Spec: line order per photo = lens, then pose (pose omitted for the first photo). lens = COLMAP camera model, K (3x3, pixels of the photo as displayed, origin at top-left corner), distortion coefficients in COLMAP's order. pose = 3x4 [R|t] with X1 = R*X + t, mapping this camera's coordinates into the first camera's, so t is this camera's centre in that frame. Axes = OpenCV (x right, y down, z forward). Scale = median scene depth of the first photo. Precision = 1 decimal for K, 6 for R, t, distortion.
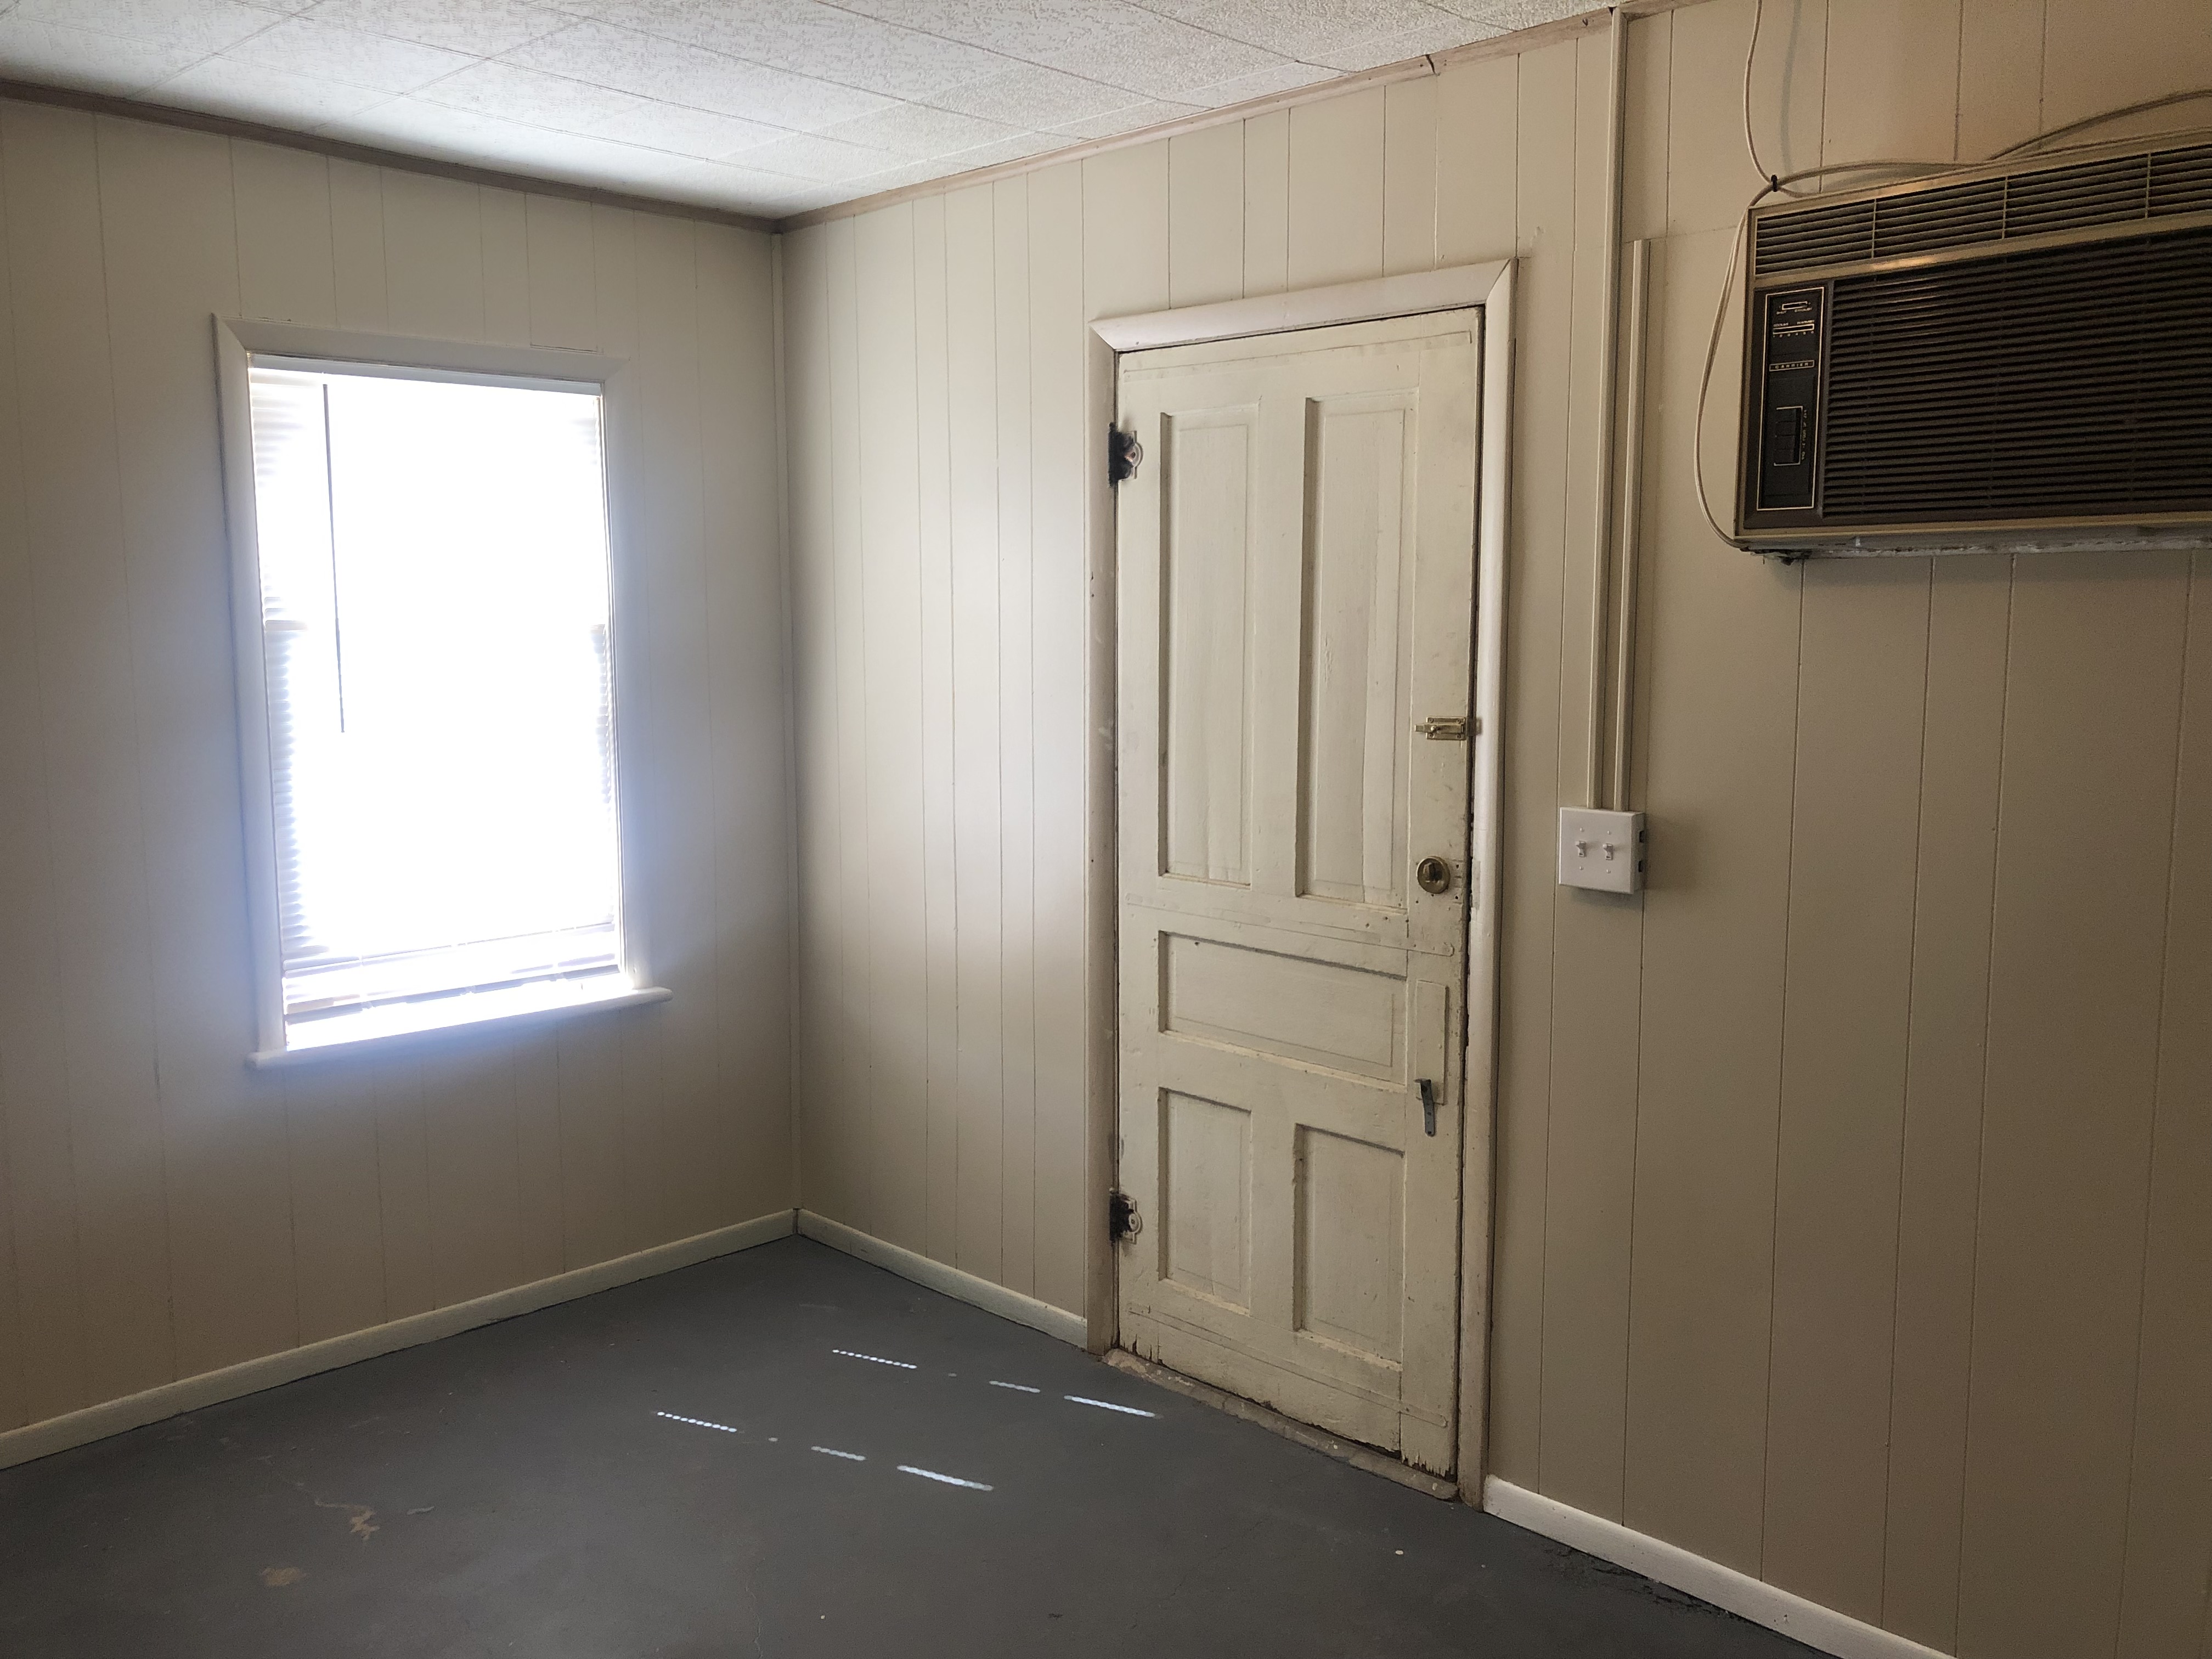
lens RADIAL K [[1834.0, 0, 1088.7], [0, 1834.0, 814.4], [0, 0, 1]] dist [0.122798, -0.155910]
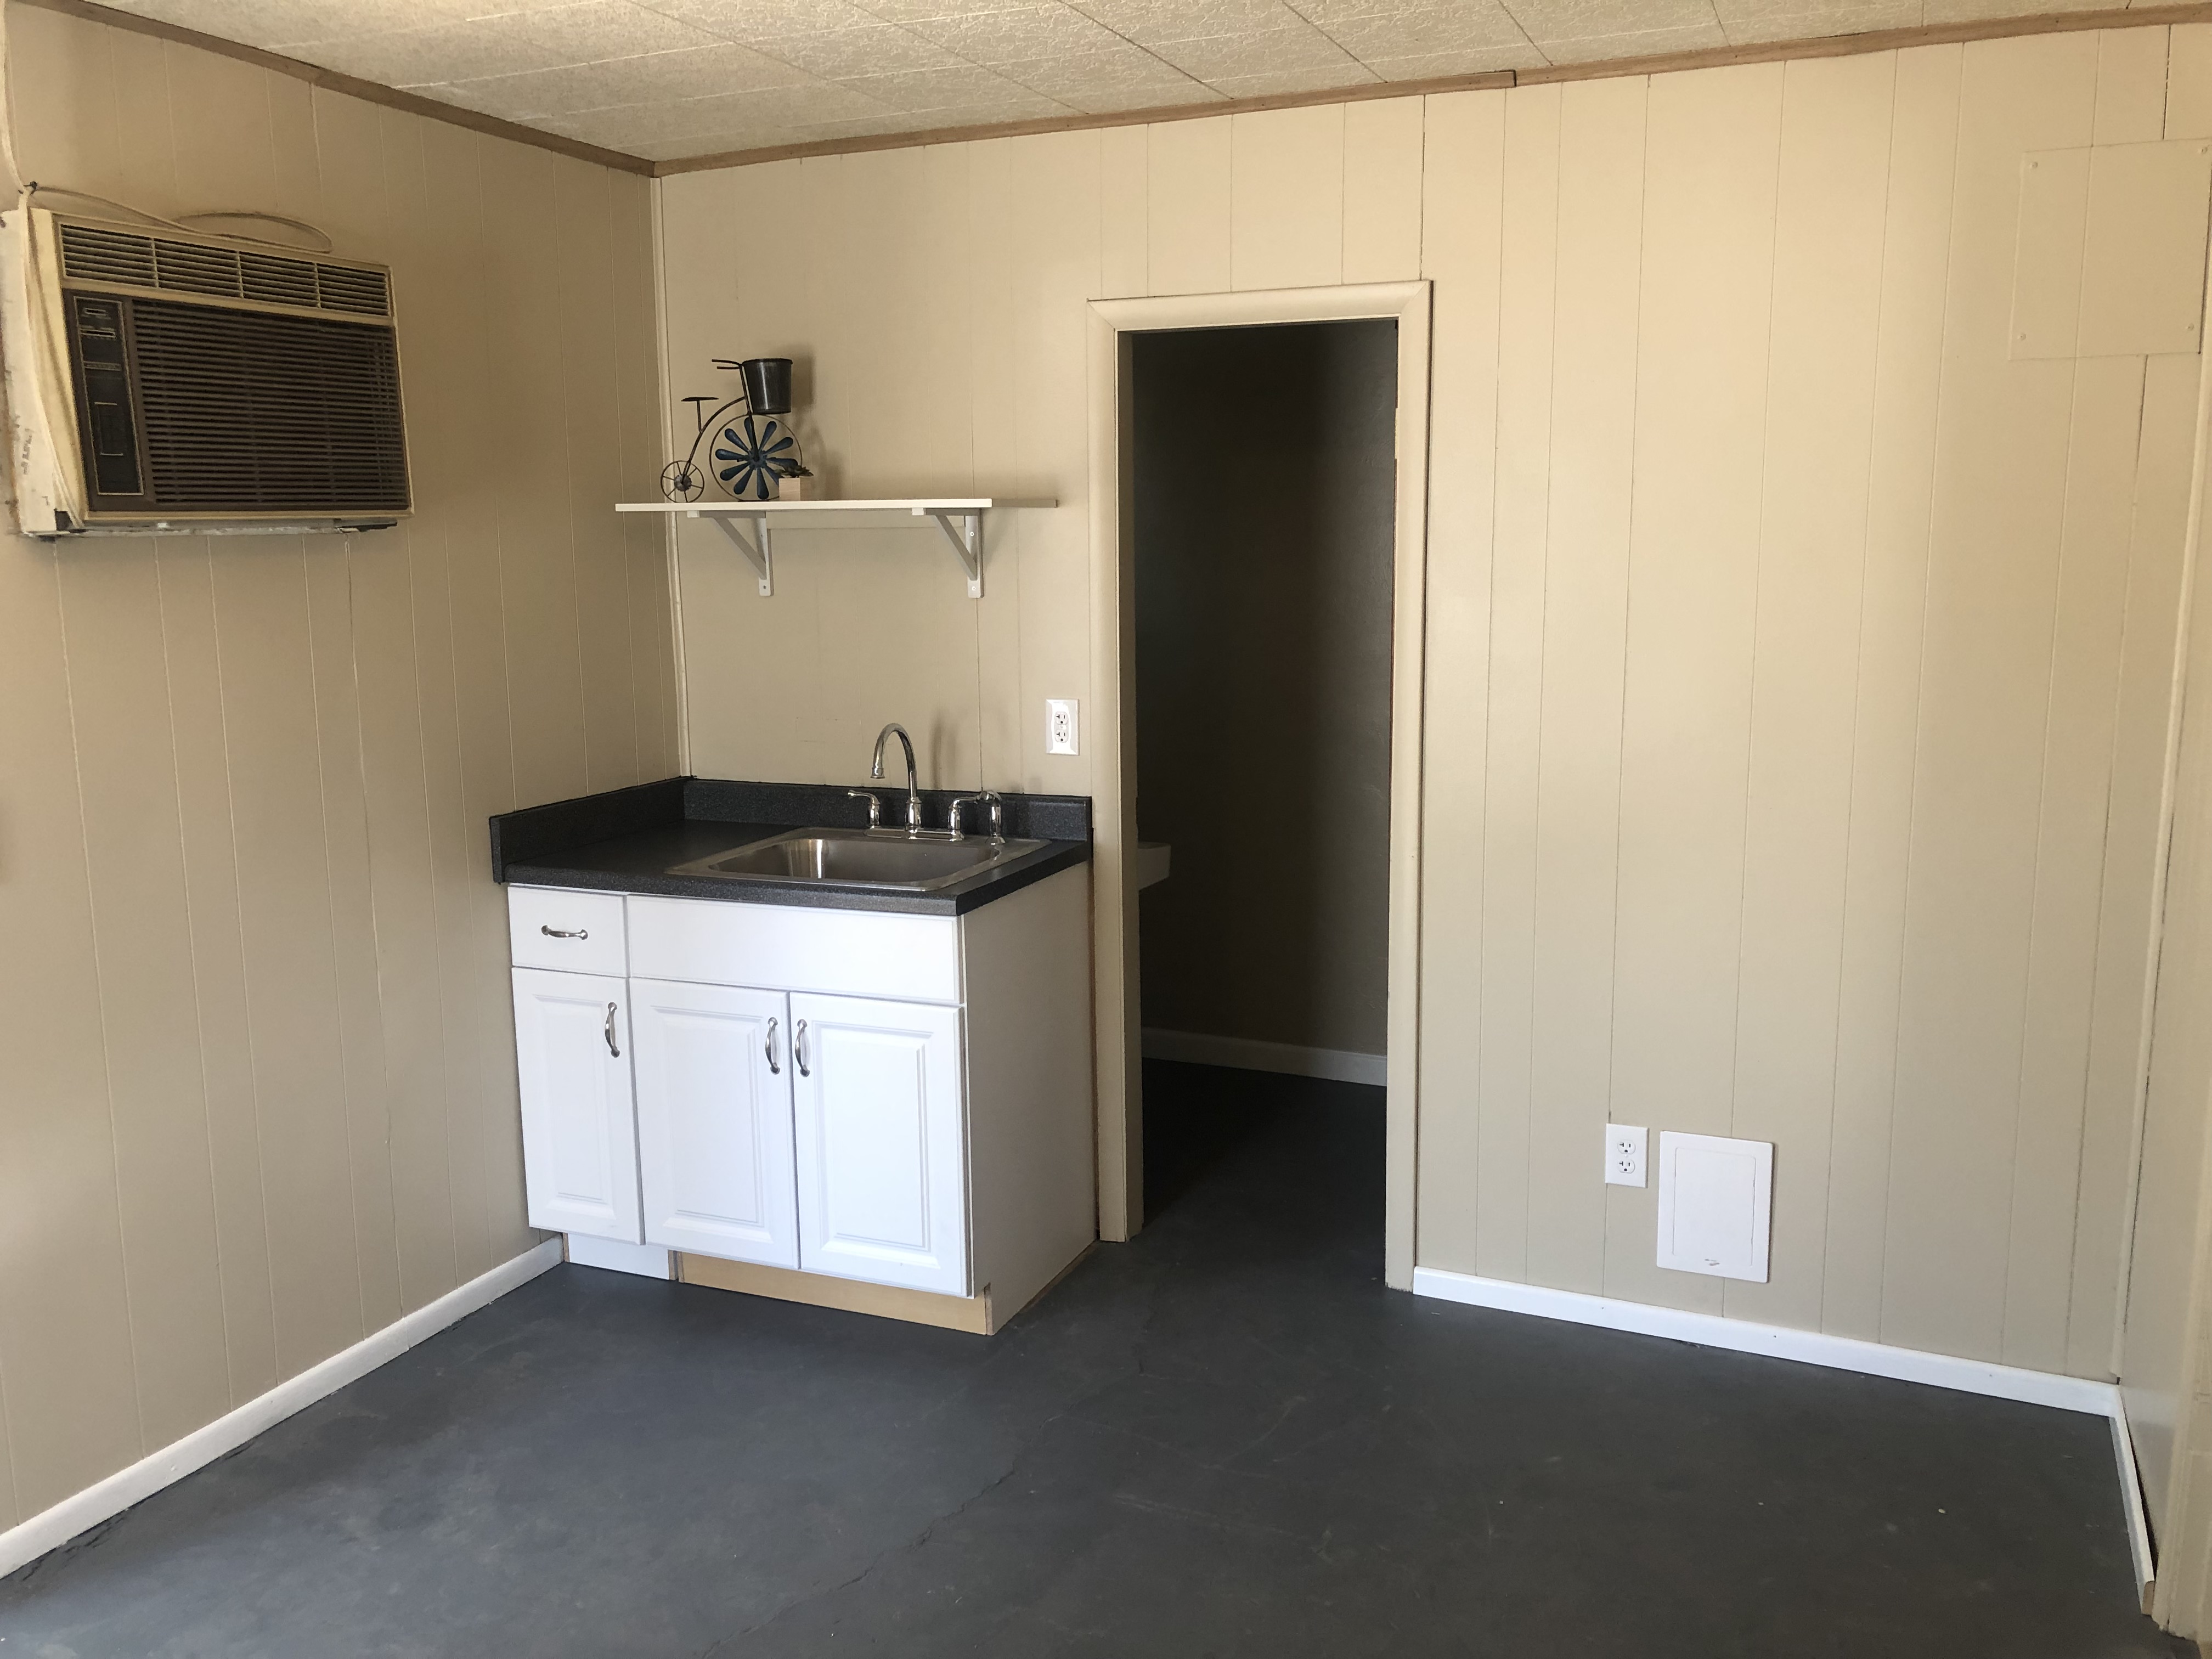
lens RADIAL K [[1834.0, 0, 1088.7], [0, 1834.0, 814.4], [0, 0, 1]] dist [0.122798, -0.155910]
pose [[-0.378602, -0.136181, 0.915486, -0.923582], [0.116103, 0.974316, 0.192947, -0.127754], [-0.918249, 0.179341, -0.353067, 0.911218]]
